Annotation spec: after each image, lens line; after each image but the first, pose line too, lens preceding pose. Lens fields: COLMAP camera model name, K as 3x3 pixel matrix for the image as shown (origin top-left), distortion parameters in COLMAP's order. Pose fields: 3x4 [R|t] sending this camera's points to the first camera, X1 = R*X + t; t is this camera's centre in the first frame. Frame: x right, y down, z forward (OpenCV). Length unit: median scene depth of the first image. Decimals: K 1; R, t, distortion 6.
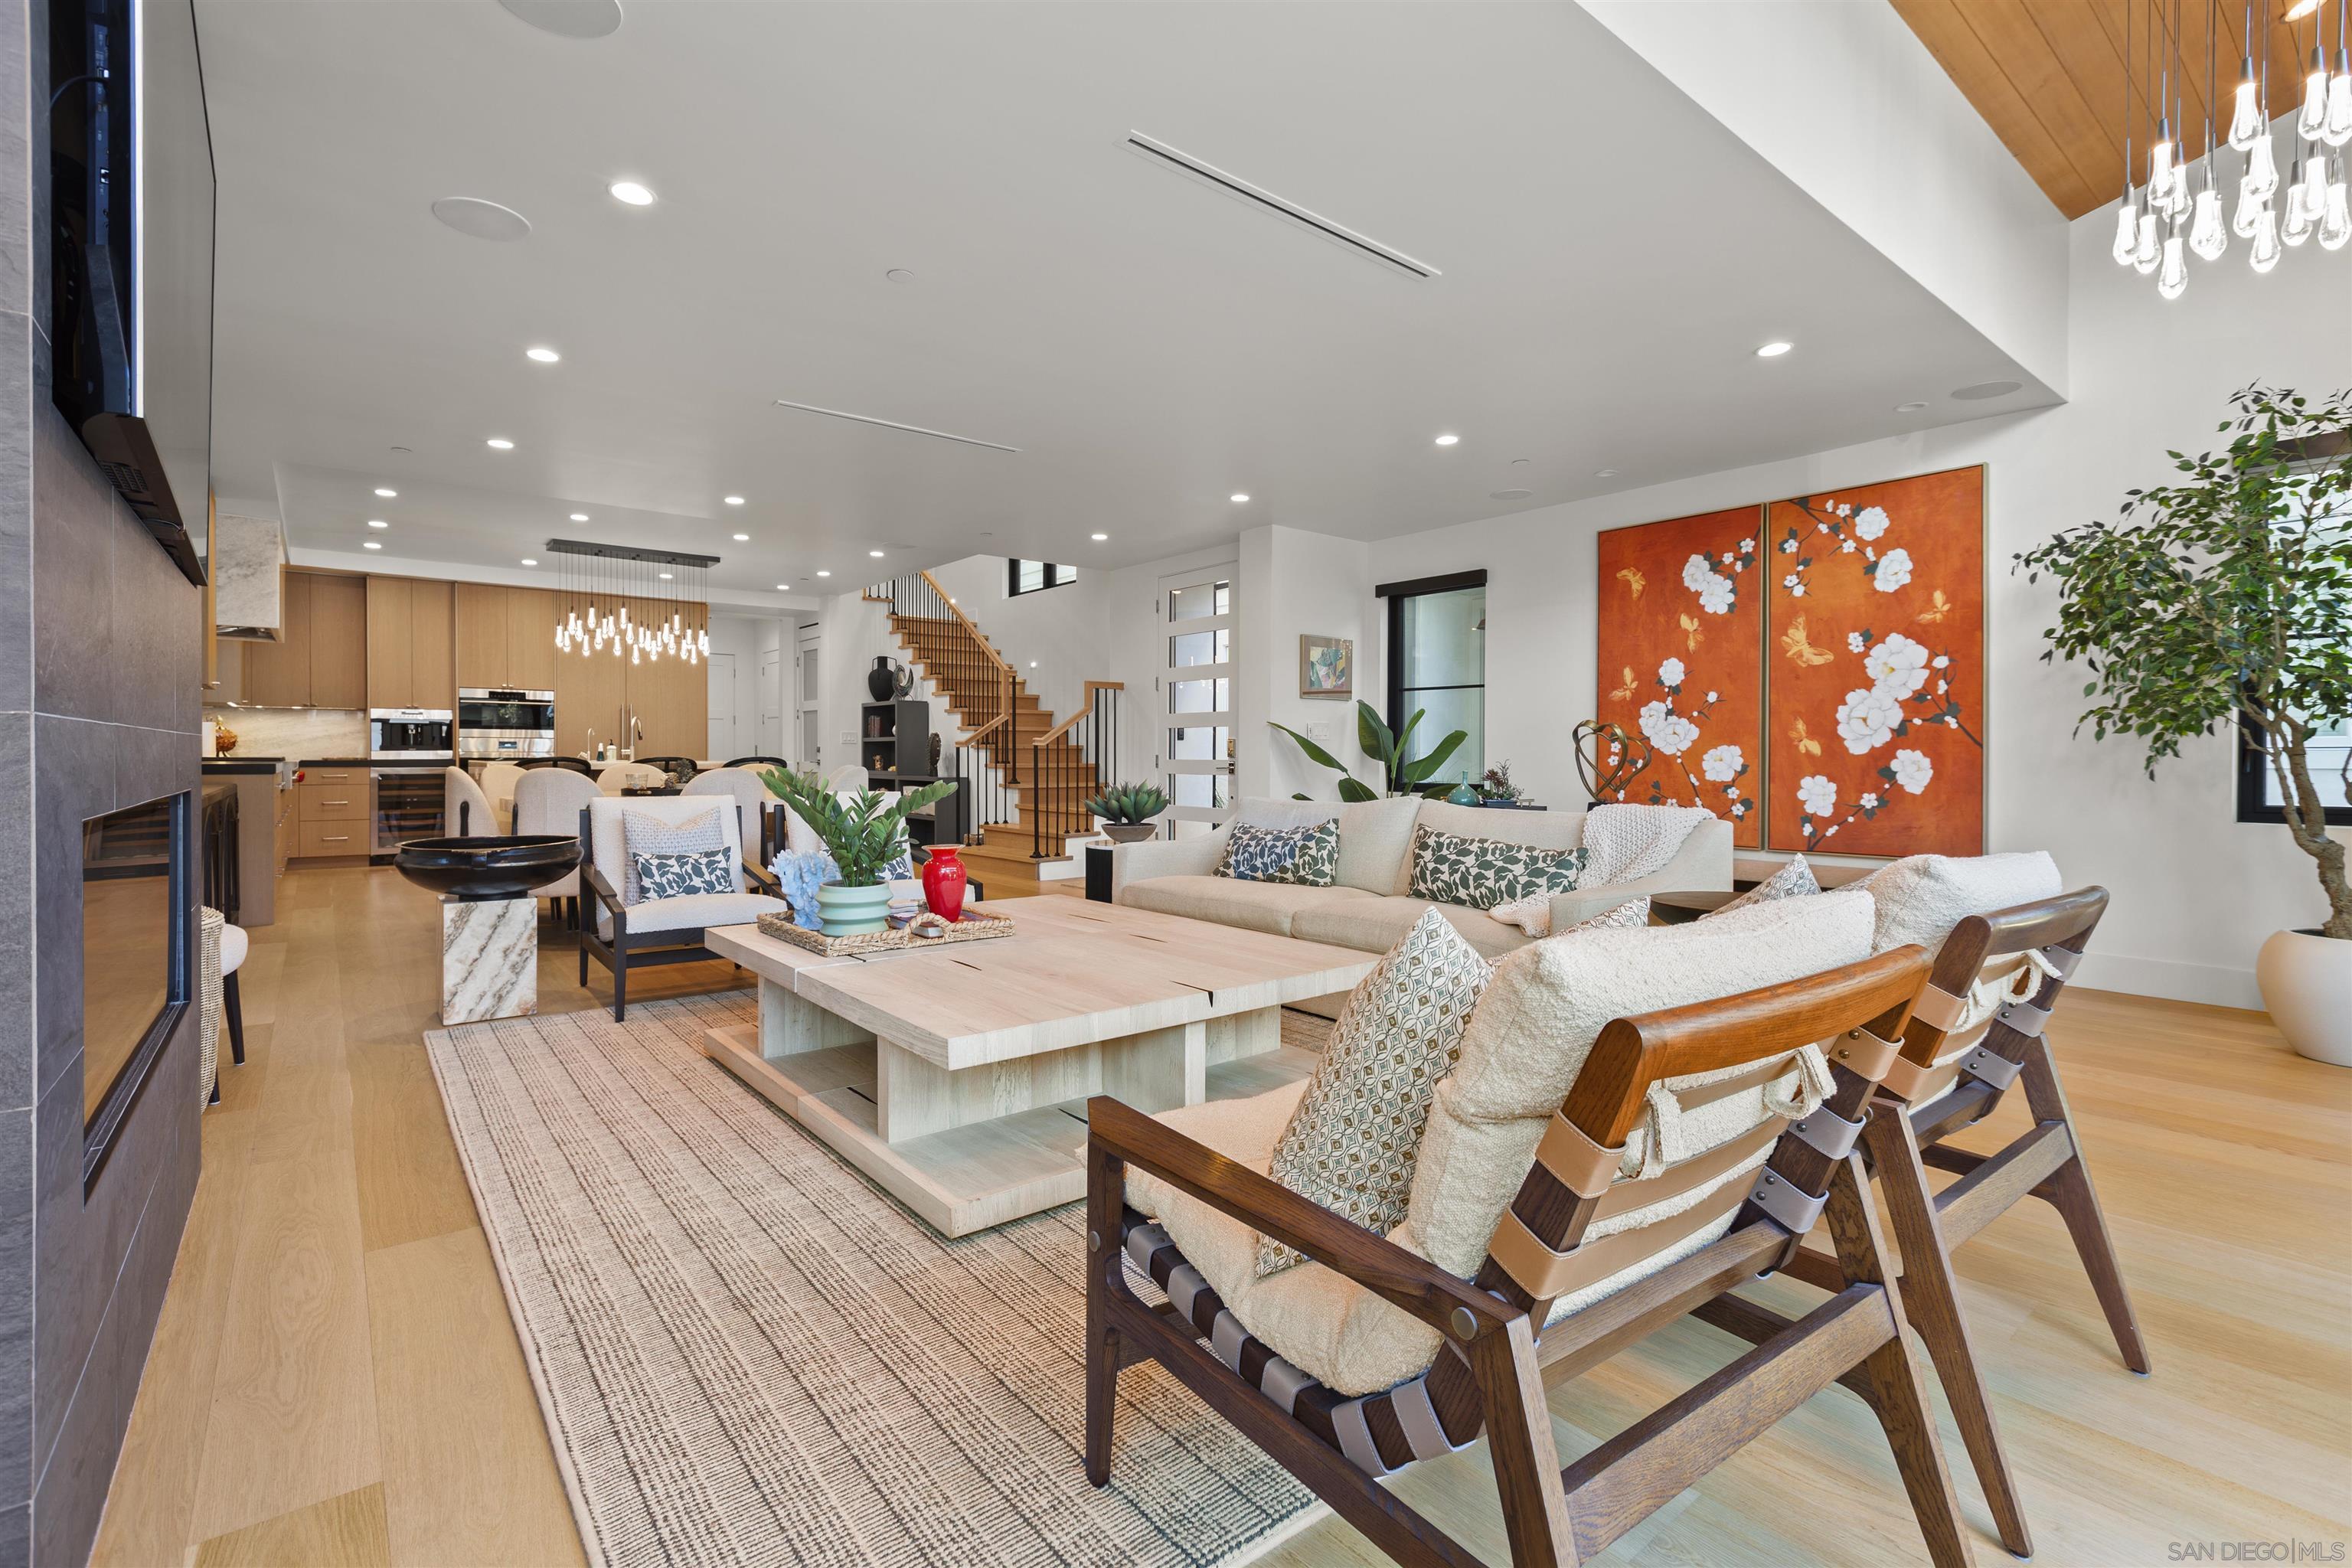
lens RADIAL K [[1048.8, 0, 1163.0], [0, 1048.8, 755.4], [0, 0, 1]] dist [0.001522, -0.001245]
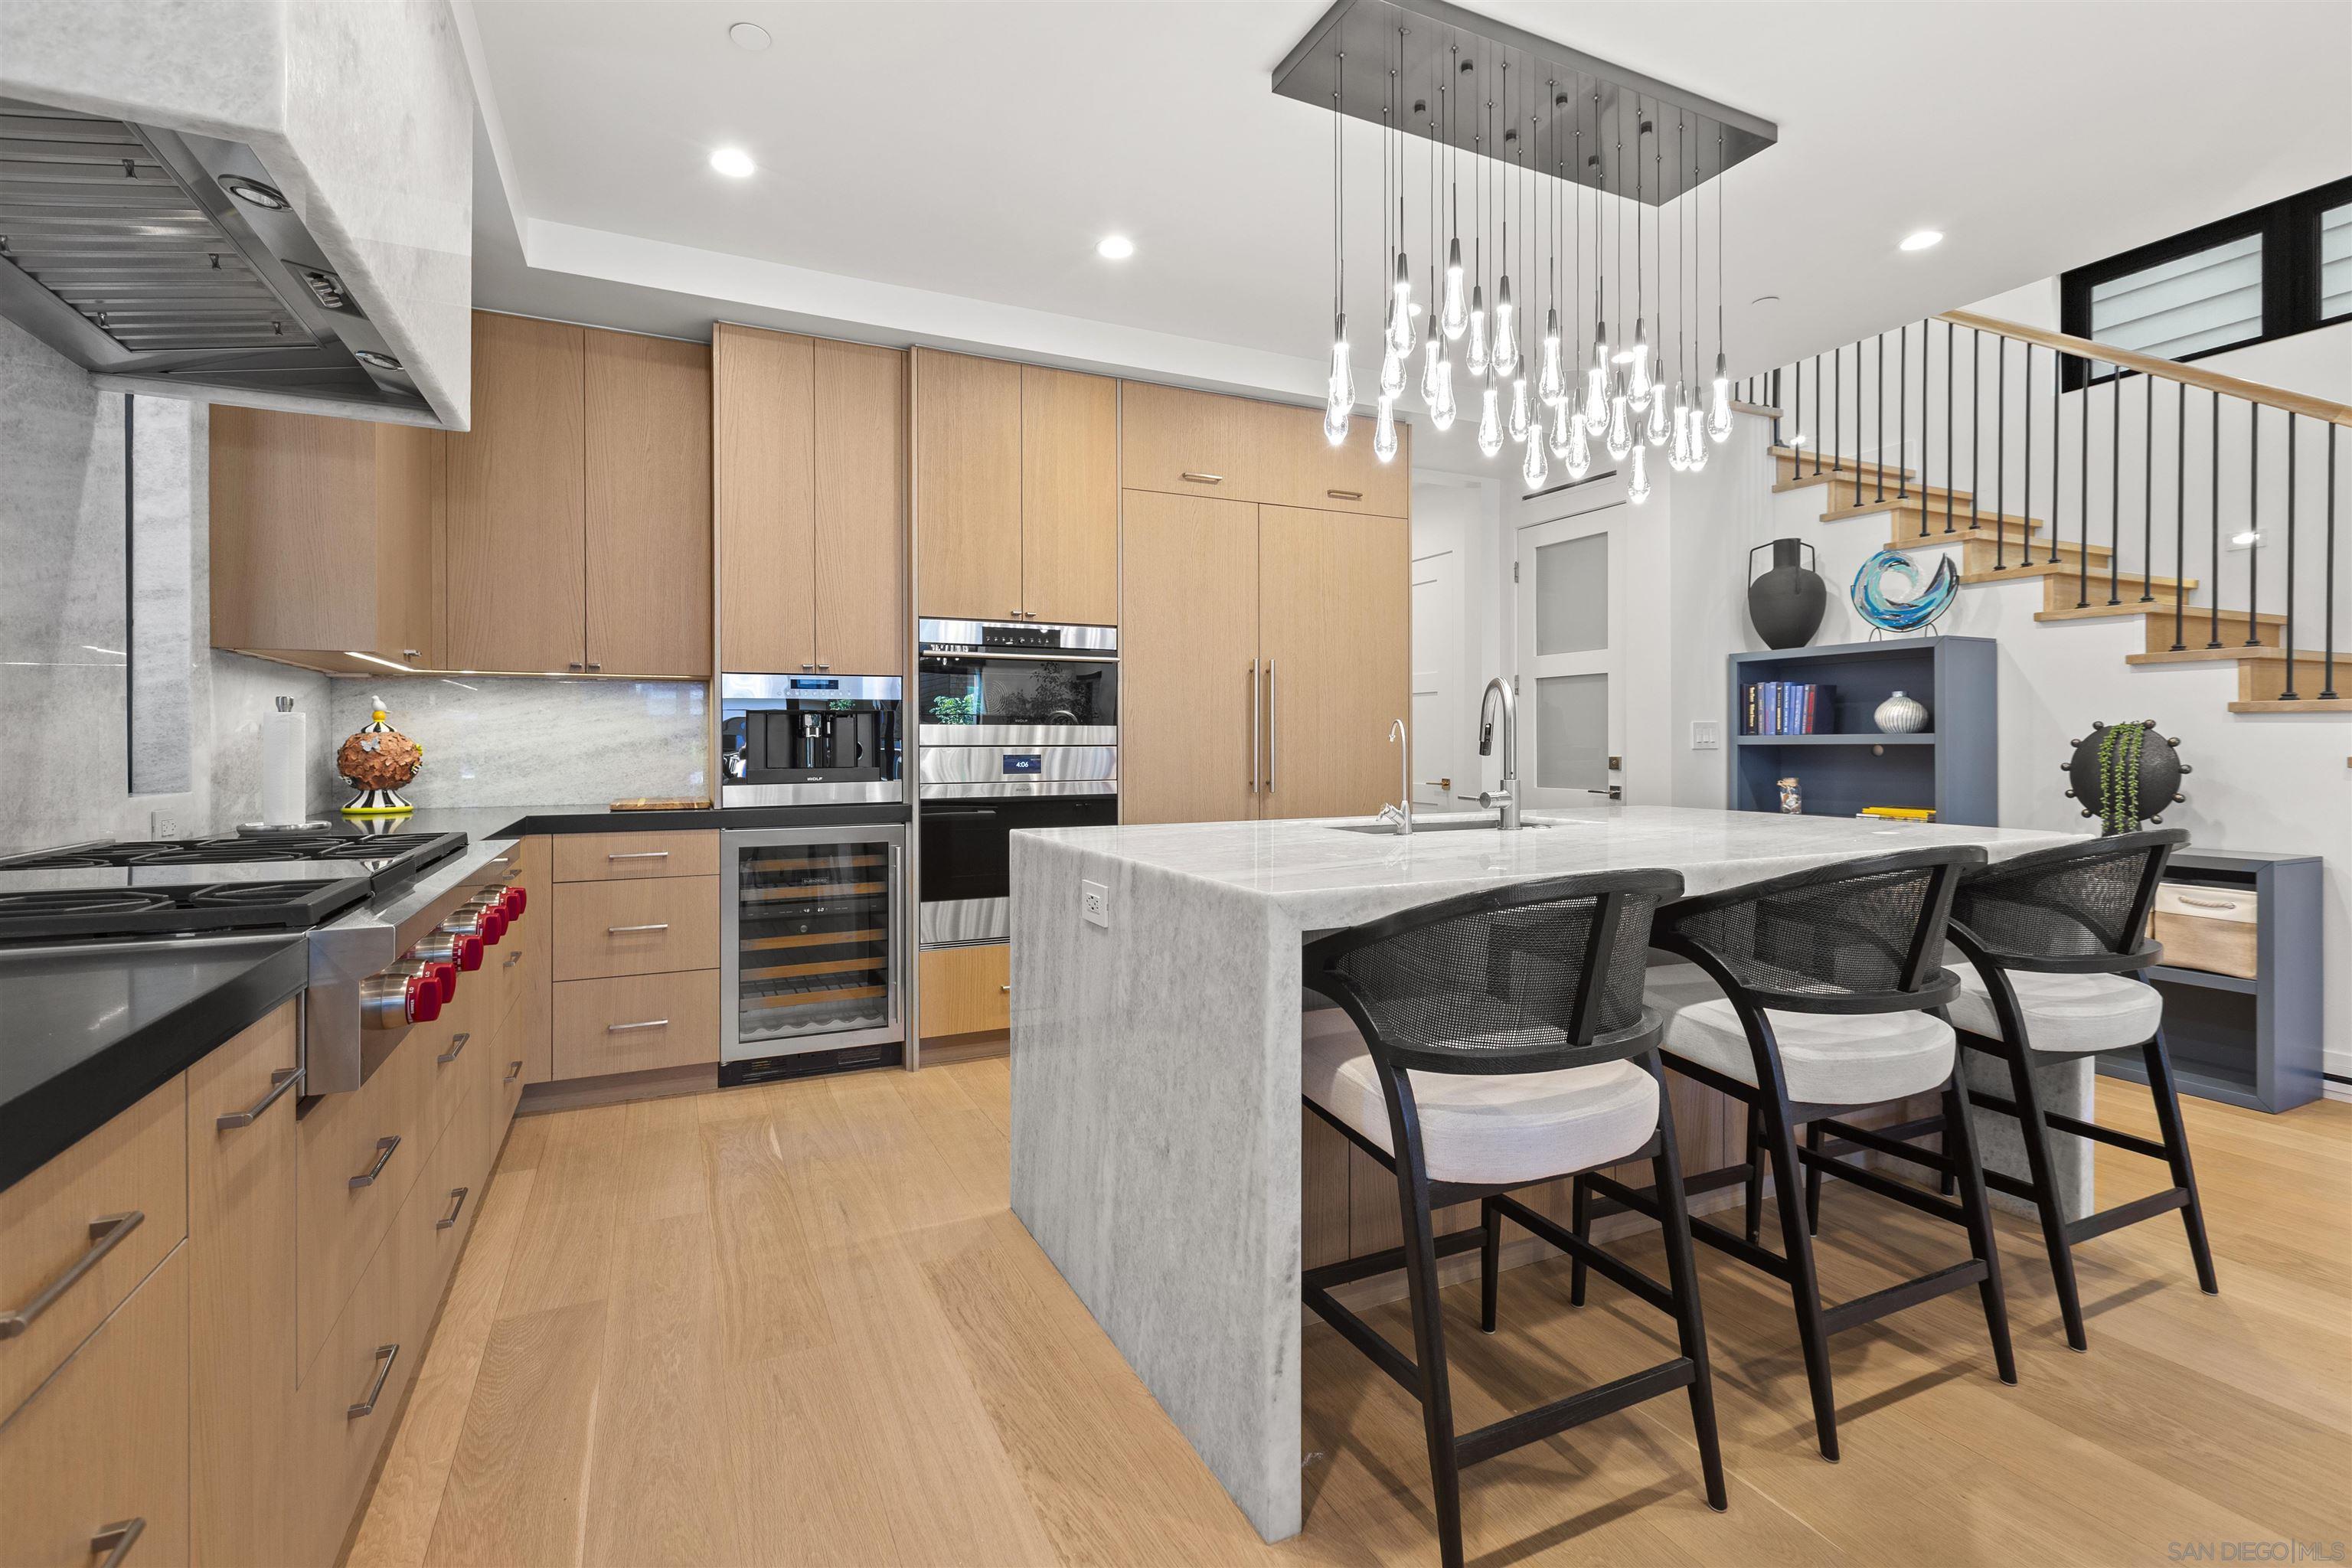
lens RADIAL K [[1065.4, 0, 1173.4], [0, 1065.4, 737.8], [0, 0, 1]] dist [-0.001385, -0.000387]
pose [[0.973576, -0.007013, -0.228256, -0.557414], [0.005745, 0.999964, -0.006219, -0.019887], [0.228292, 0.004743, 0.973581, 0.726268]]
